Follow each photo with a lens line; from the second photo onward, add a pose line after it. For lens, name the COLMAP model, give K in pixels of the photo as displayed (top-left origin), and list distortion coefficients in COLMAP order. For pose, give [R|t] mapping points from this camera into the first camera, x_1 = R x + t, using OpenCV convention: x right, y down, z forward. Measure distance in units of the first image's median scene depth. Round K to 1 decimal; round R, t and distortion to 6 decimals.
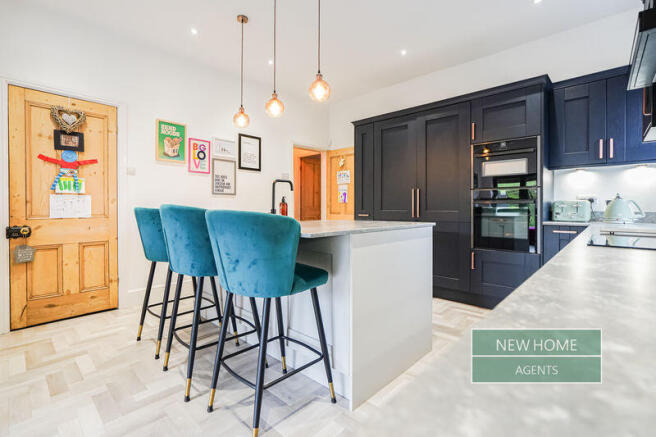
lens RADIAL K [[304.1, 0, 312.3], [0, 304.1, 208.3], [0, 0, 1]] dist [-0.014924, 0.005771]
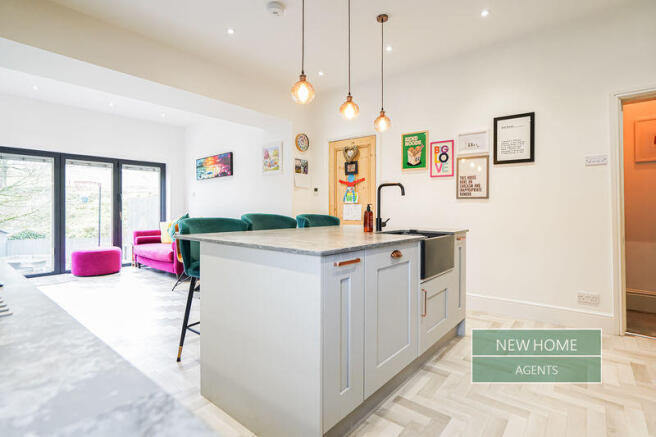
lens RADIAL K [[321.9, 0, 329.7], [0, 321.9, 205.6], [0, 0, 1]] dist [-0.001275, 0.002519]
pose [[0.094769, -0.008468, -0.995463, 0.766089], [-0.005885, 0.999942, -0.009067, -0.023136], [0.995482, 0.006718, 0.094714, 0.743552]]
